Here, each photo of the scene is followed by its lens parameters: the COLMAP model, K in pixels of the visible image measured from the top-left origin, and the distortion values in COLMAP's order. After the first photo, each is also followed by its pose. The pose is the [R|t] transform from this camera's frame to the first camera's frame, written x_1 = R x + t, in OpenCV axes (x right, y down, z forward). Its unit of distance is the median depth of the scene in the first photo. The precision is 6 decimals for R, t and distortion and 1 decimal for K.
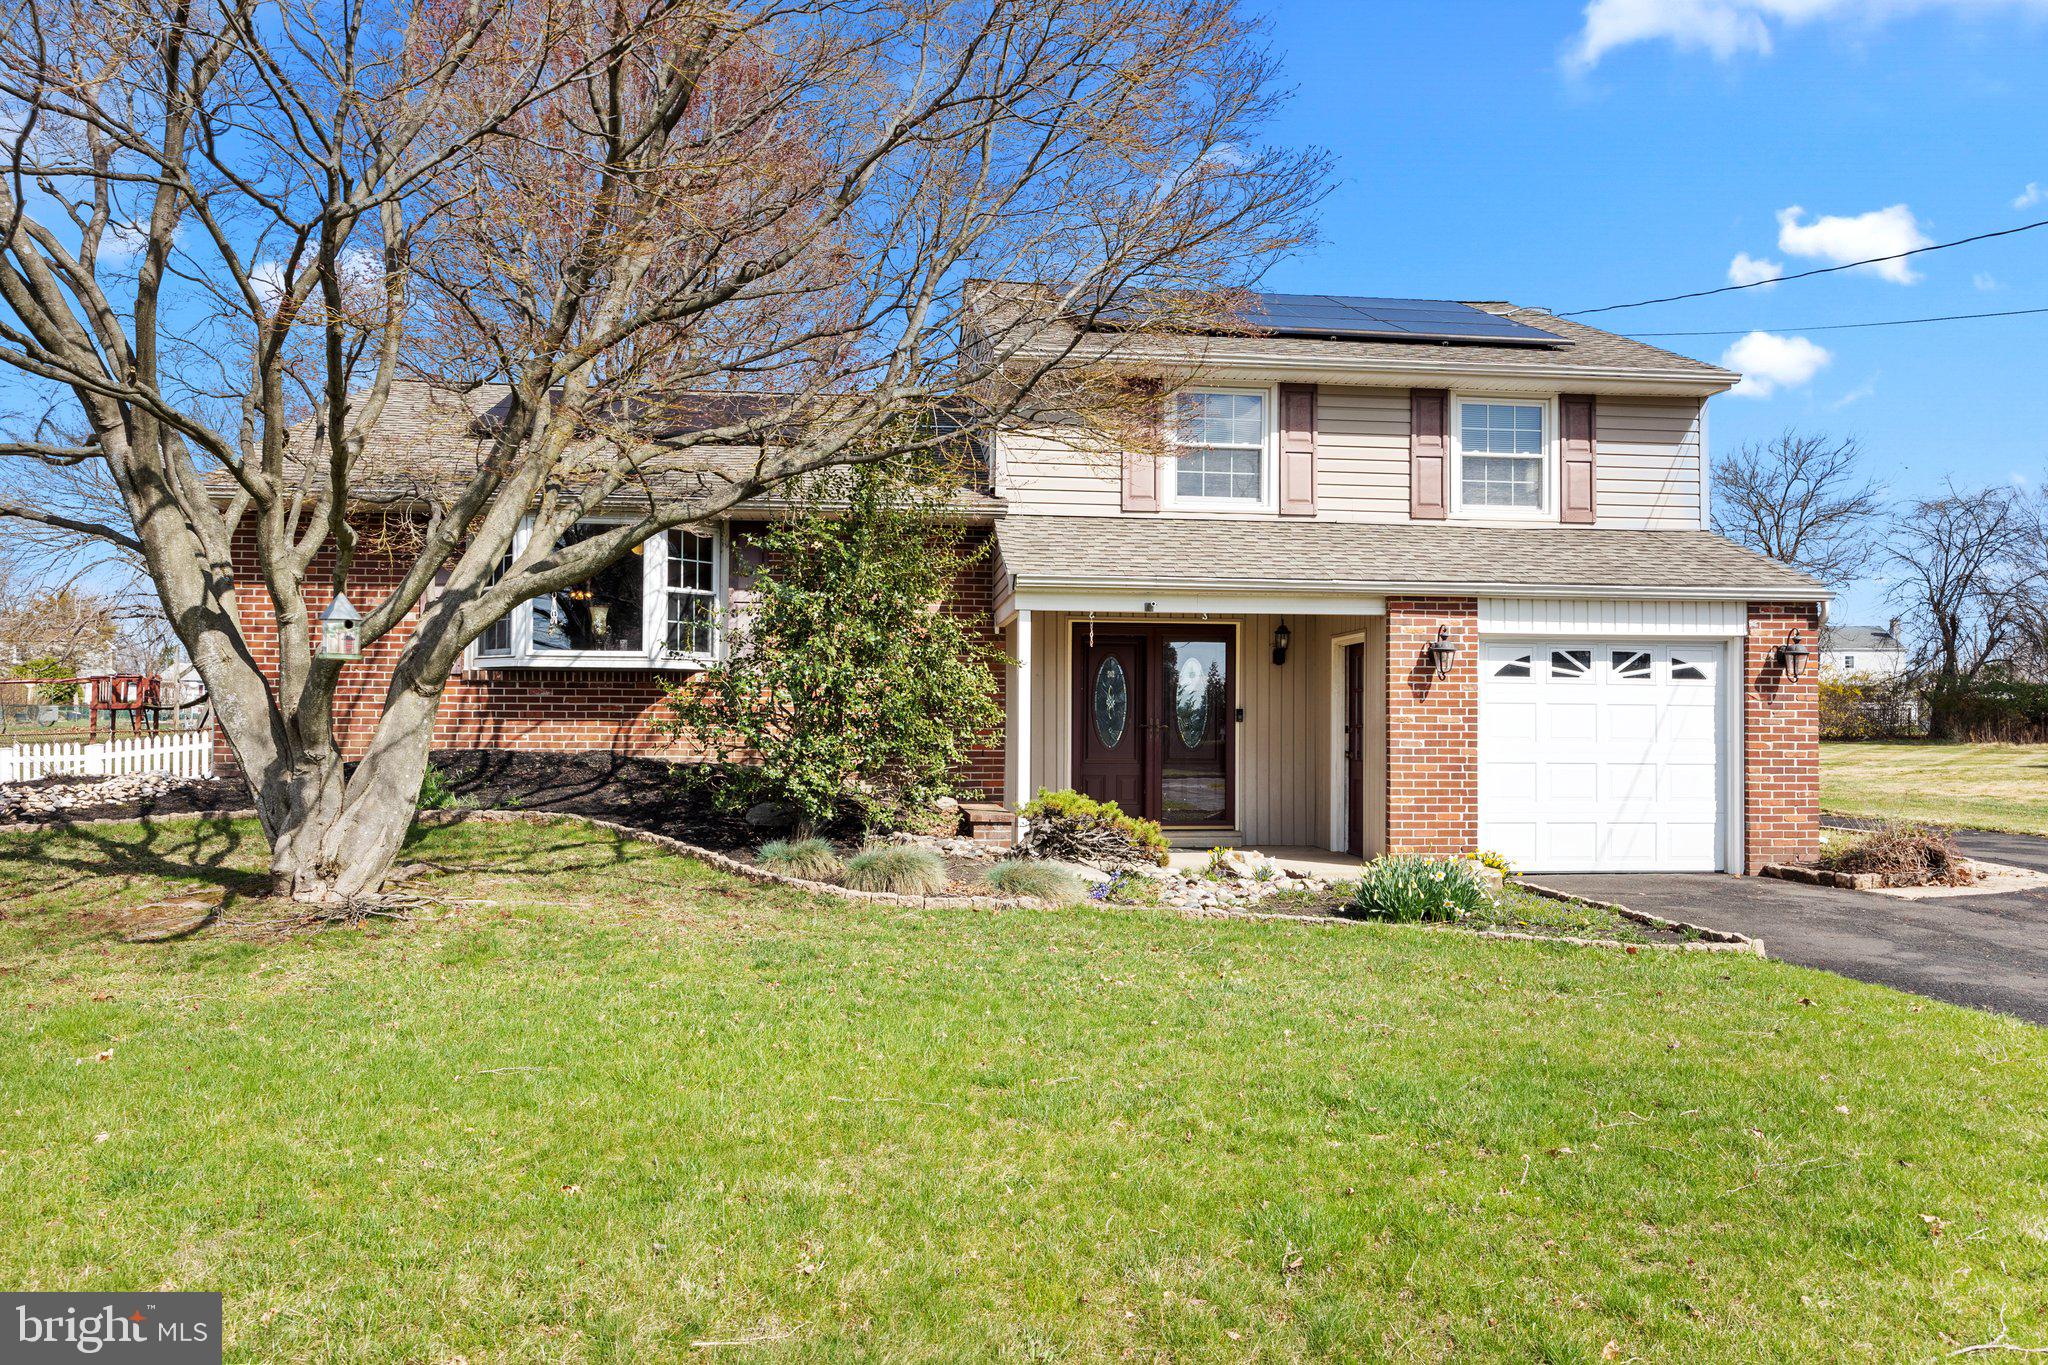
lens RADIAL K [[1365.8, 0, 1019.3], [0, 1365.8, 698.2], [0, 0, 1]] dist [-0.008448, -0.002387]
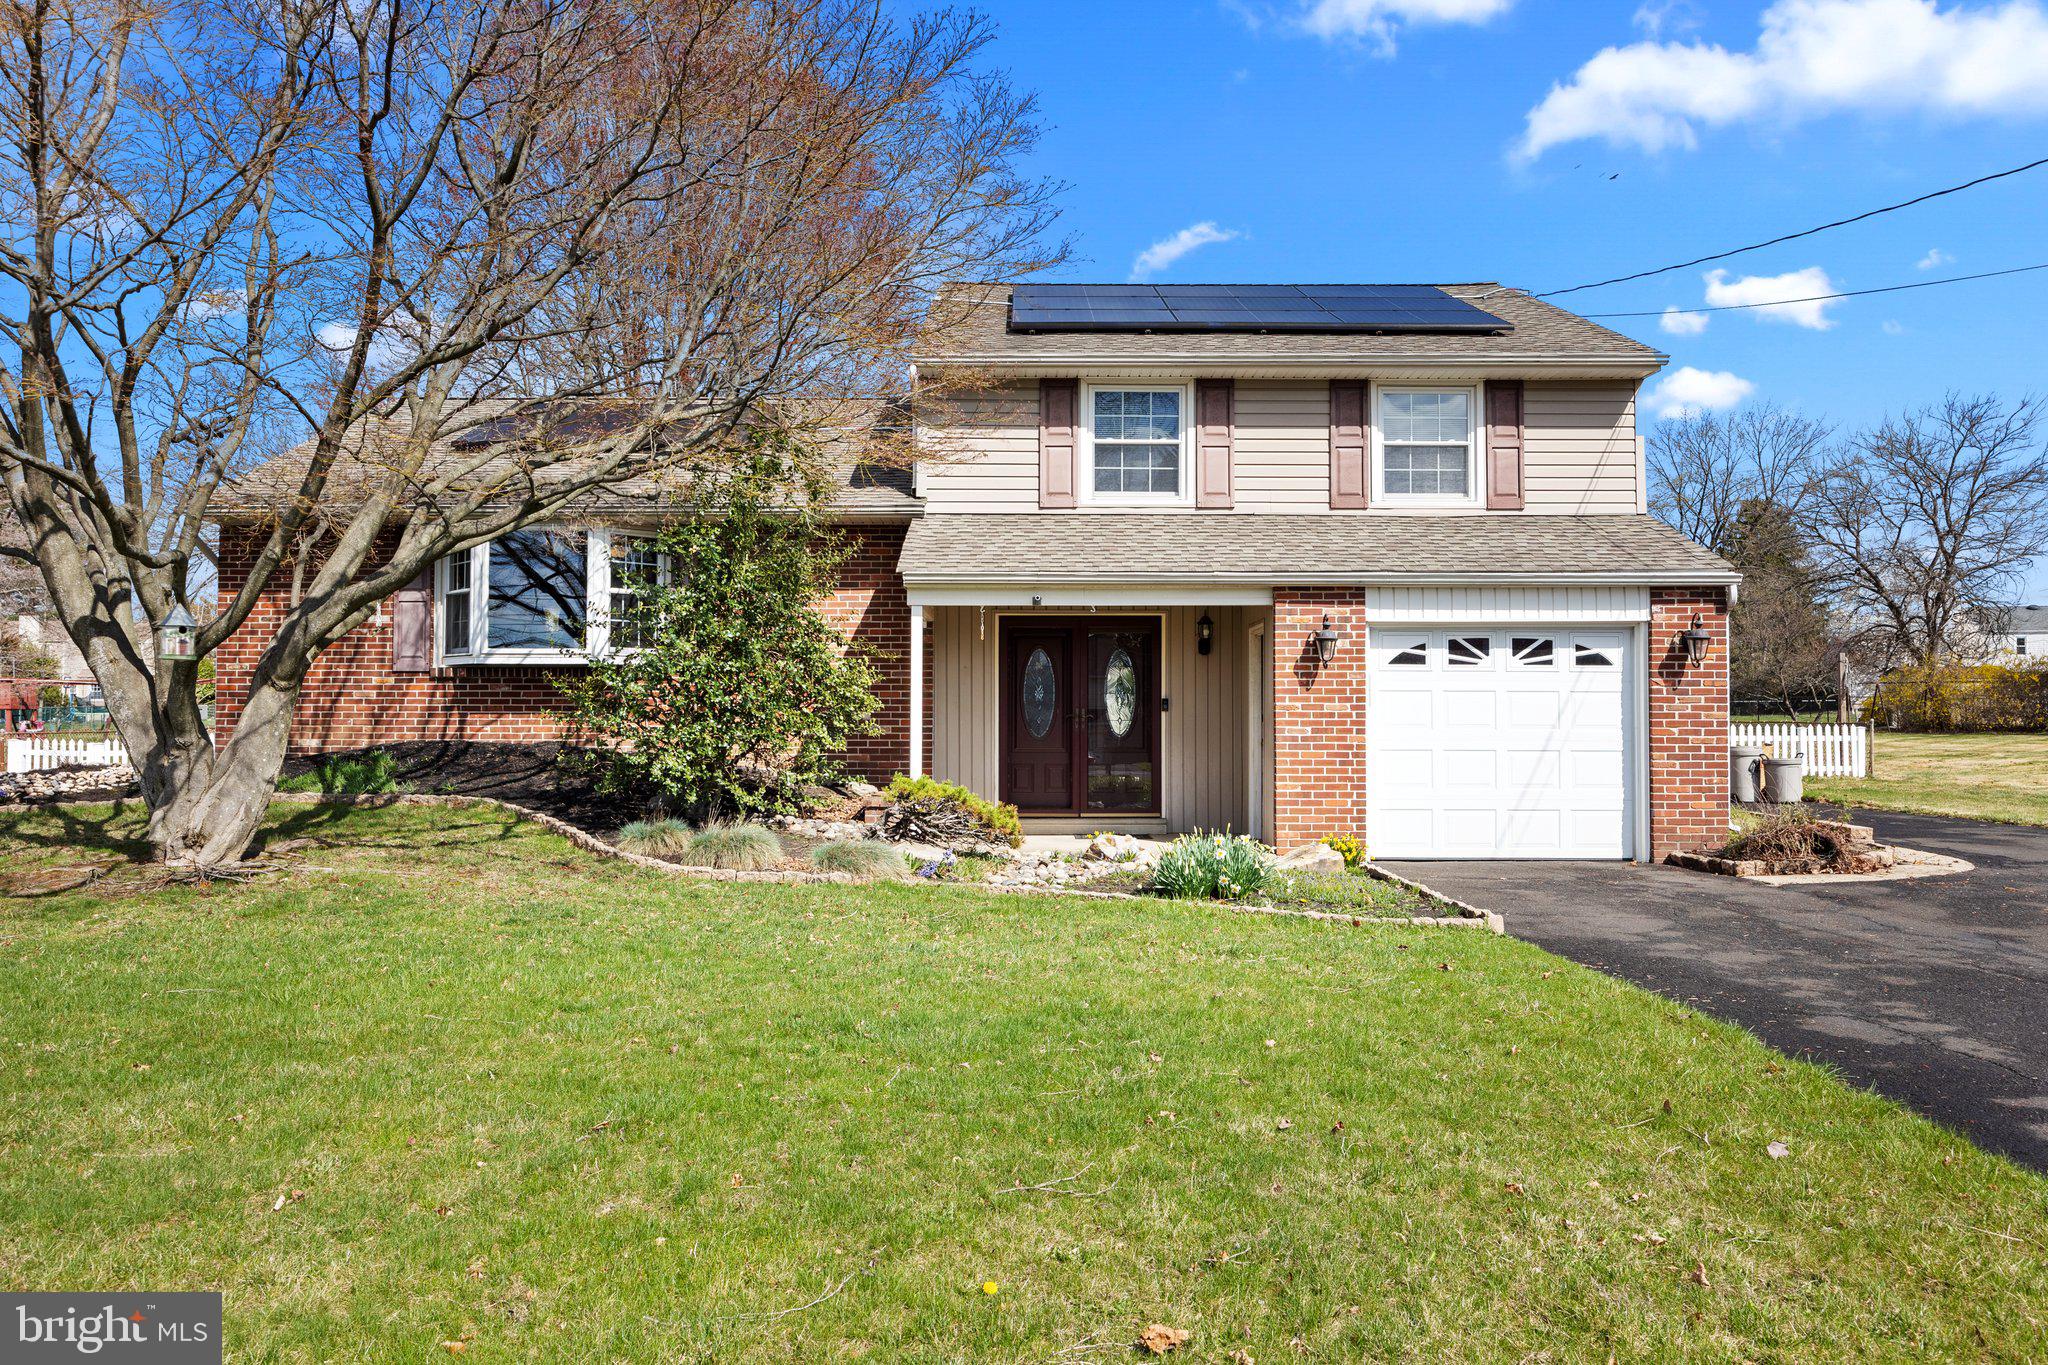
lens RADIAL K [[1420.4, 0, 1021.4], [0, 1420.4, 682.1], [0, 0, 1]] dist [-0.008333, -0.000961]
pose [[0.993763, -0.008280, -0.111208, 0.199281], [0.007449, 0.999941, -0.007891, 0.003483], [0.111266, 0.007014, 0.993766, -0.076179]]
